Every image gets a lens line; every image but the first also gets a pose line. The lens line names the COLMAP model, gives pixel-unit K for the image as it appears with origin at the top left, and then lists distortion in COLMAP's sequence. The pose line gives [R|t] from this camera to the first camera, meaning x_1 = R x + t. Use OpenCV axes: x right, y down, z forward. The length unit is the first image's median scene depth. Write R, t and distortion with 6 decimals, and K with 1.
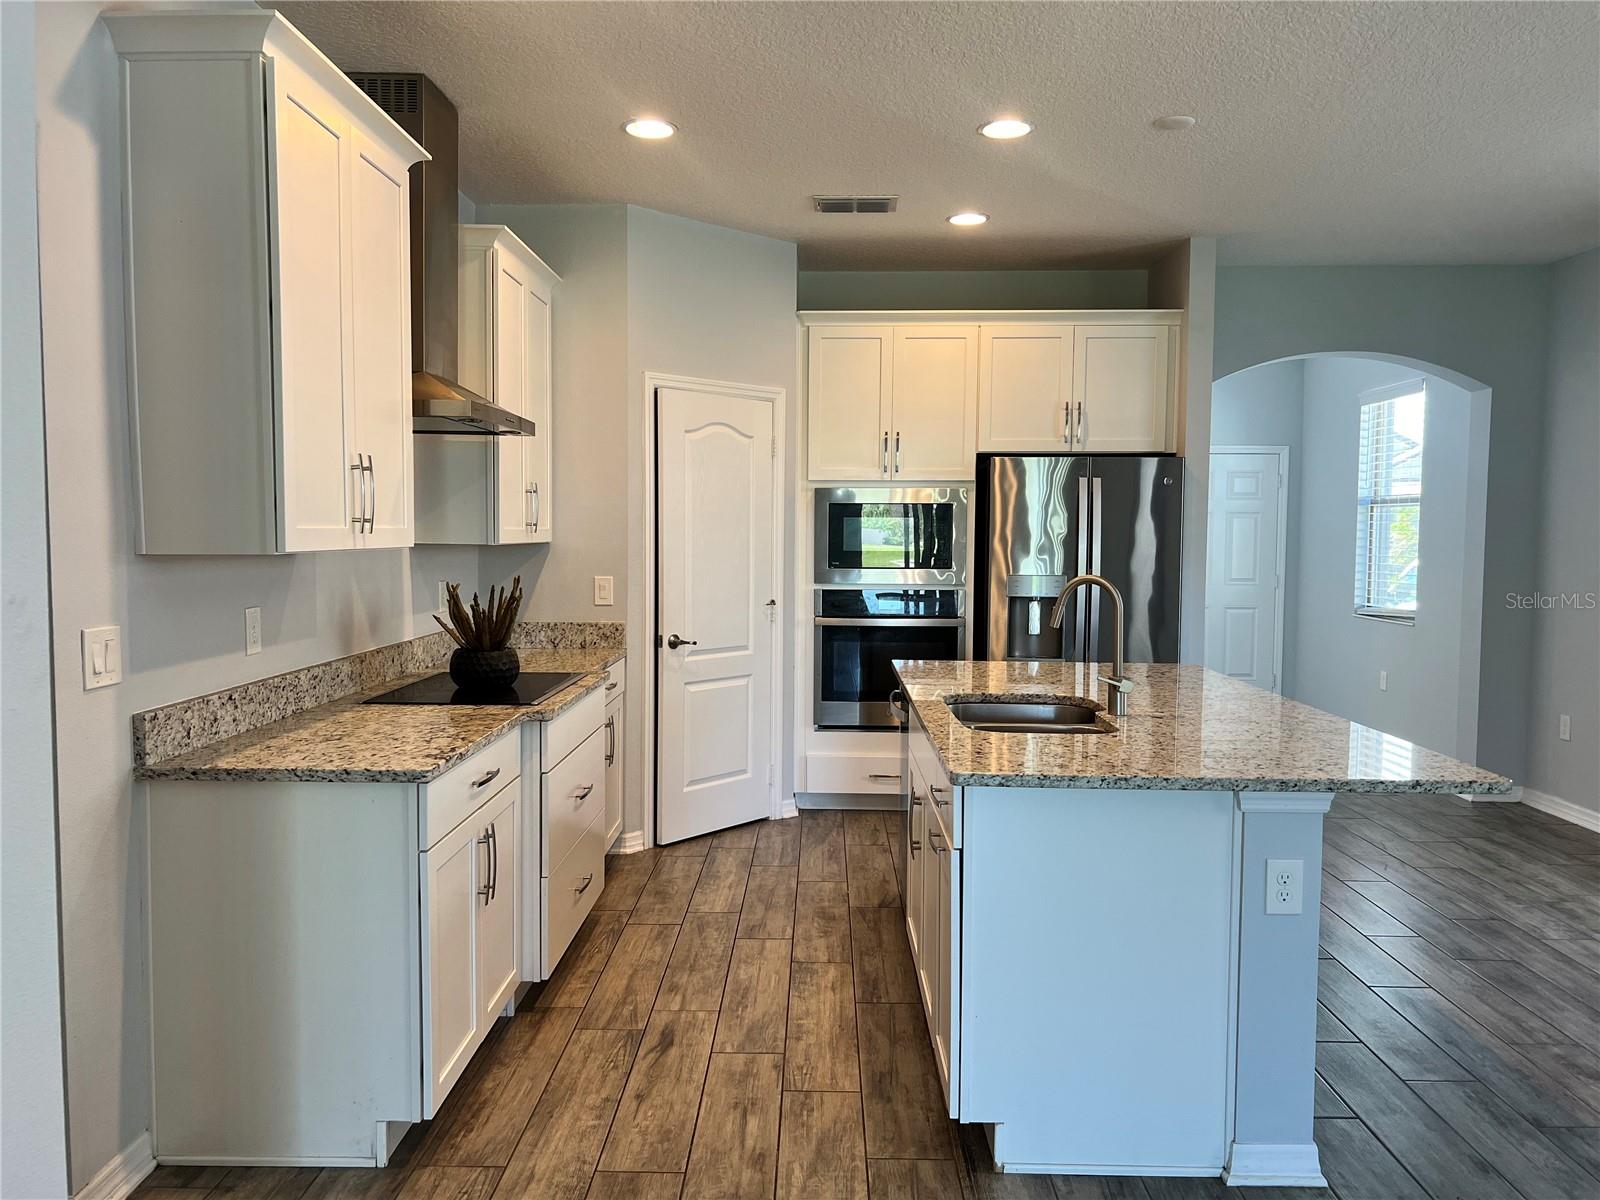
lens RADIAL K [[1192.0, 0, 800.0], [0, 1192.0, 600.0], [0, 0, 1]] dist [0.062044, -0.067634]
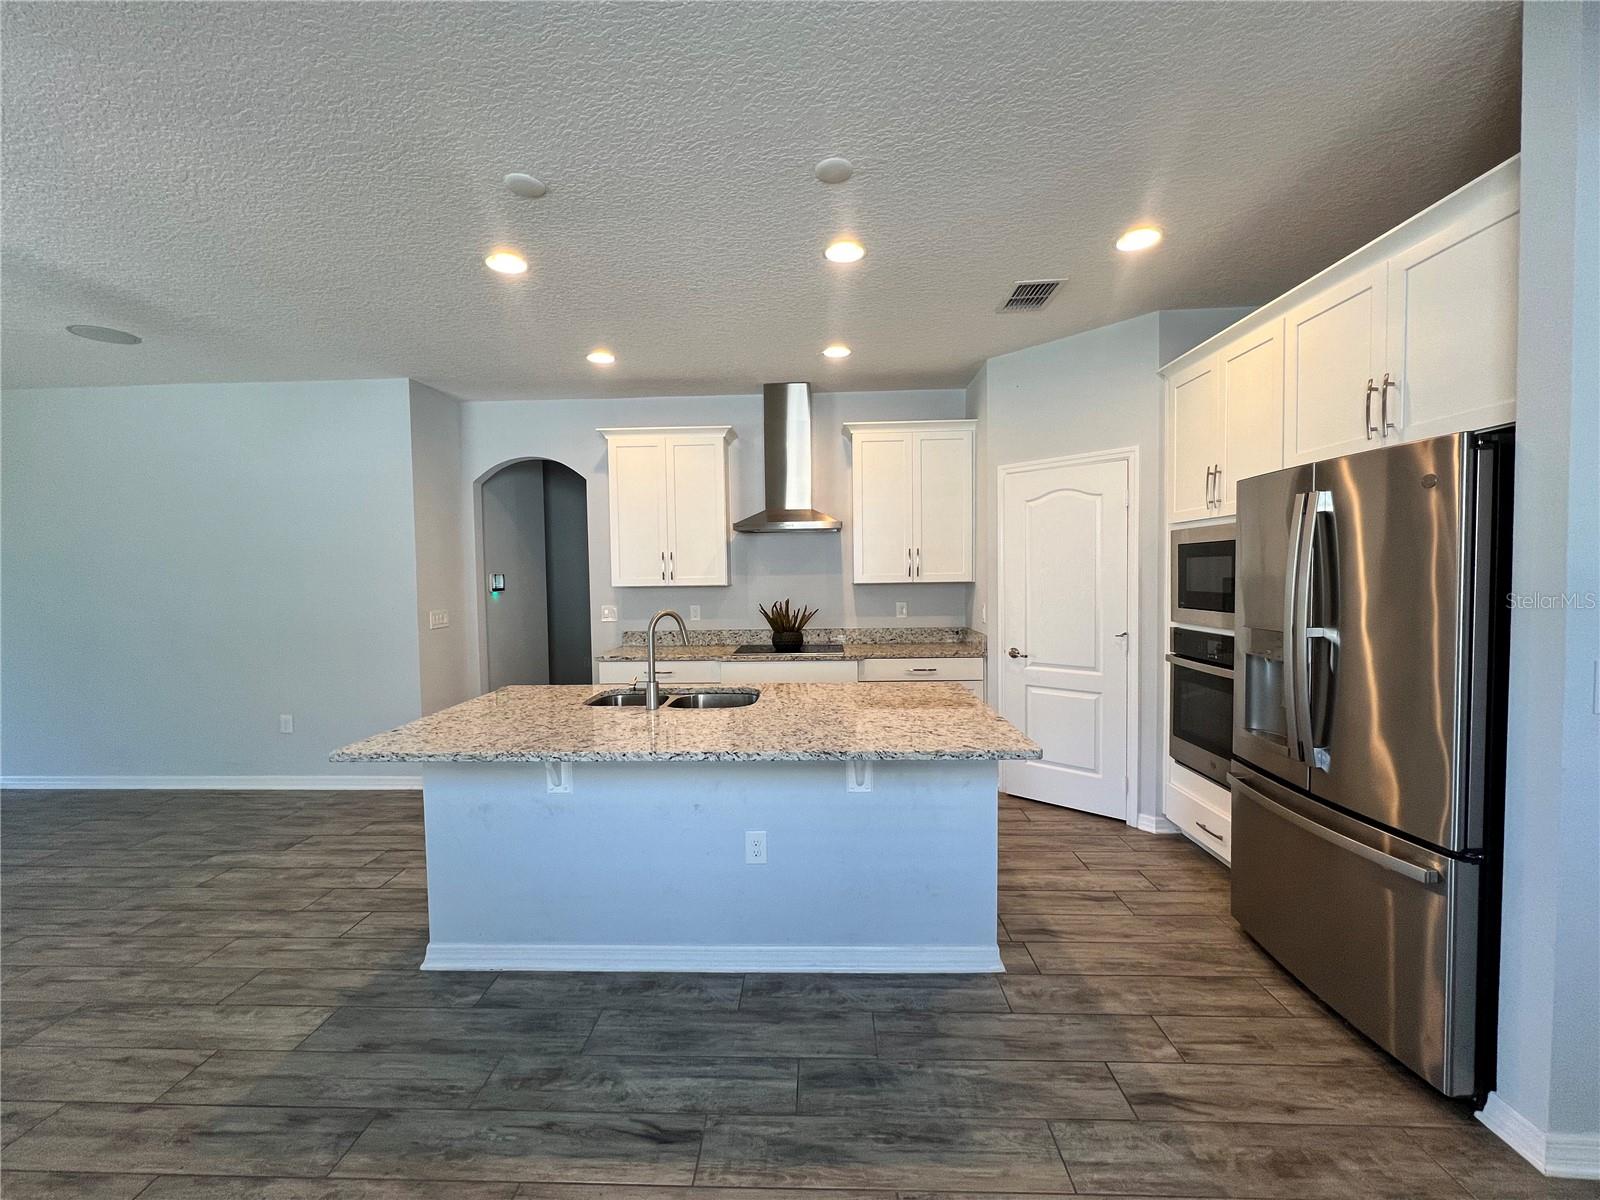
lens RADIAL K [[637.6, 0, 795.2], [0, 637.6, 600.2], [0, 0, 1]] dist [-0.001069, 0.000057]
pose [[-0.017398, 0.036013, -0.999200, 0.672608], [-0.043532, 0.998376, 0.036741, -0.045001], [0.998901, 0.044136, -0.015802, 0.783723]]
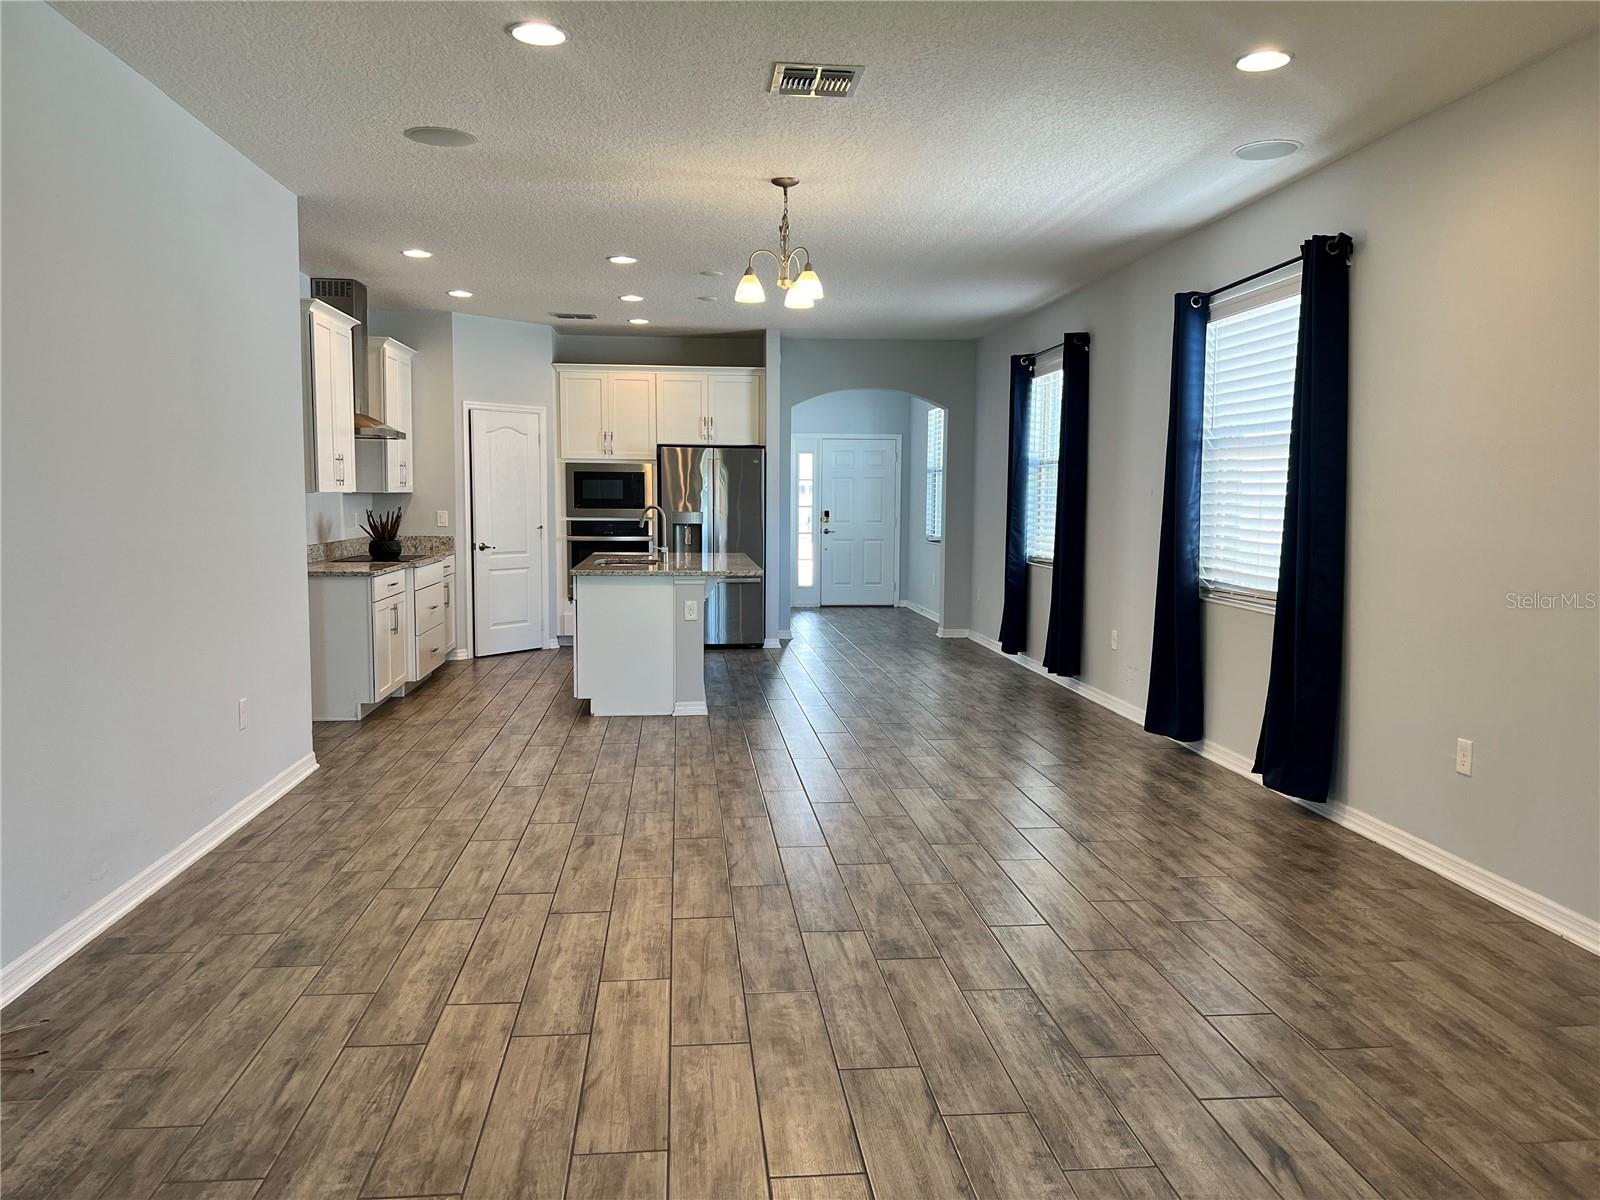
lens RADIAL K [[1192.0, 0, 800.0], [0, 1192.0, 600.0], [0, 0, 1]] dist [0.062044, -0.067634]
pose [[0.992485, -0.011869, 0.121792, 0.161977], [0.008047, 0.999461, 0.031819, 0.064641], [-0.122104, -0.030600, 0.992046, -0.937900]]
